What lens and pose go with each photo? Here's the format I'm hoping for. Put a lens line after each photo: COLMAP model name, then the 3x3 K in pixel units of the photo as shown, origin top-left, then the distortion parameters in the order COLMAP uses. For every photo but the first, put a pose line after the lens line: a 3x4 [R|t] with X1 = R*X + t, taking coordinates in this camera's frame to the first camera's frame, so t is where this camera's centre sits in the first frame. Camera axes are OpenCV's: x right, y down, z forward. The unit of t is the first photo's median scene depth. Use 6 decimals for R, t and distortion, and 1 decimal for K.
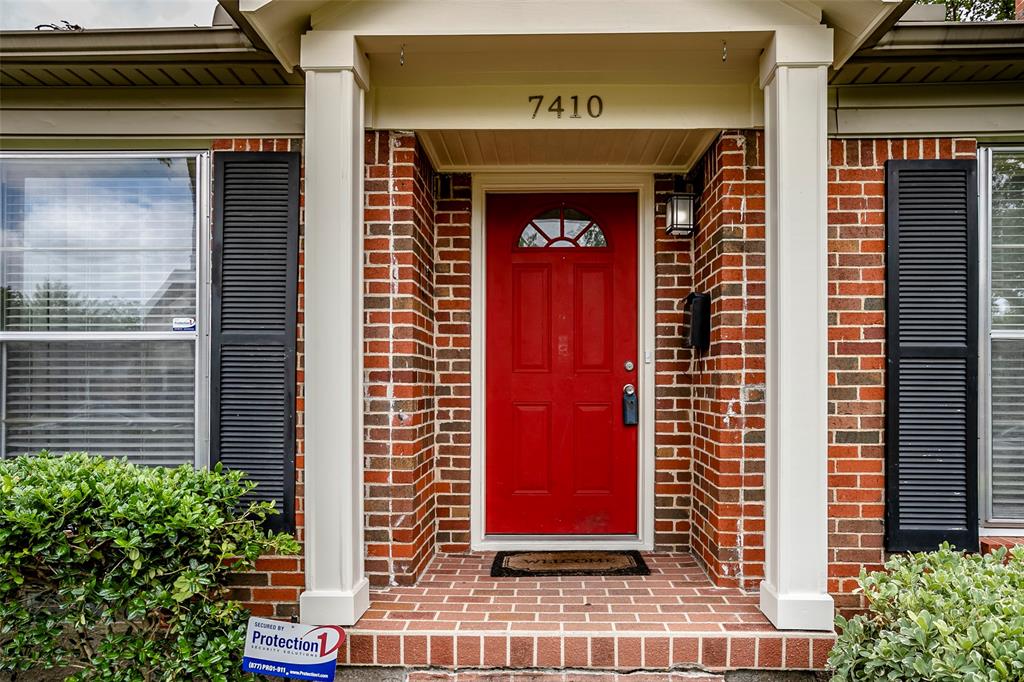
lens RADIAL K [[662.2, 0, 512.6], [0, 662.2, 376.4], [0, 0, 1]] dist [0.019915, 0.001046]
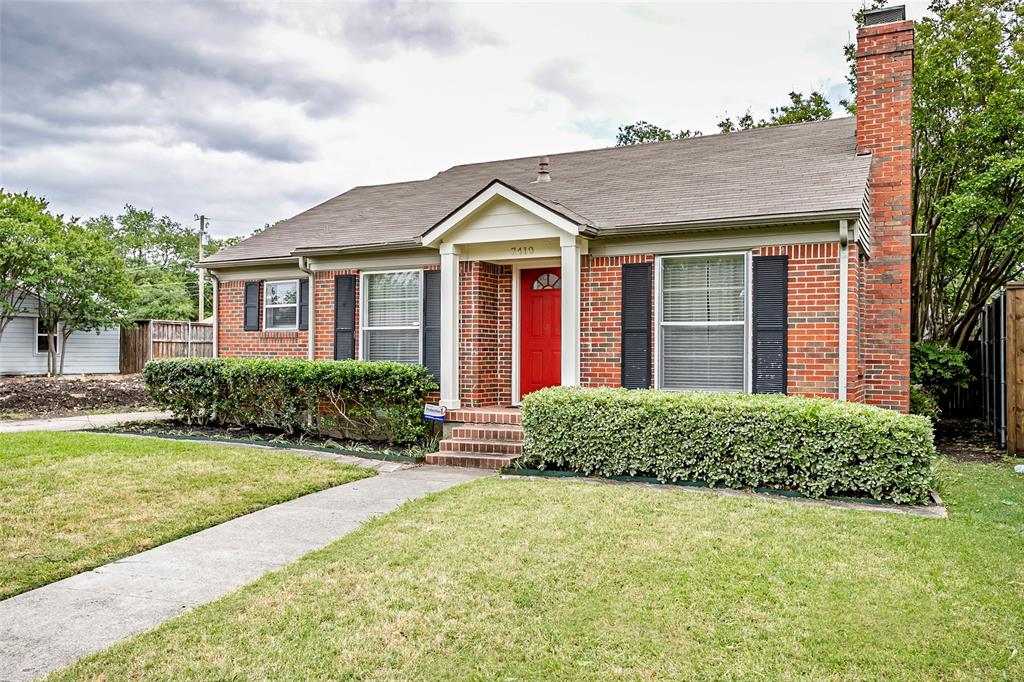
lens RADIAL K [[835.5, 0, 512.0], [0, 835.5, 341.0], [0, 0, 1]] dist [-0.000233, -0.000055]
pose [[0.894201, -0.005739, -0.447629, 1.737413], [0.004409, 0.999982, -0.004012, 0.020776], [0.447644, 0.001614, 0.894210, -2.423130]]
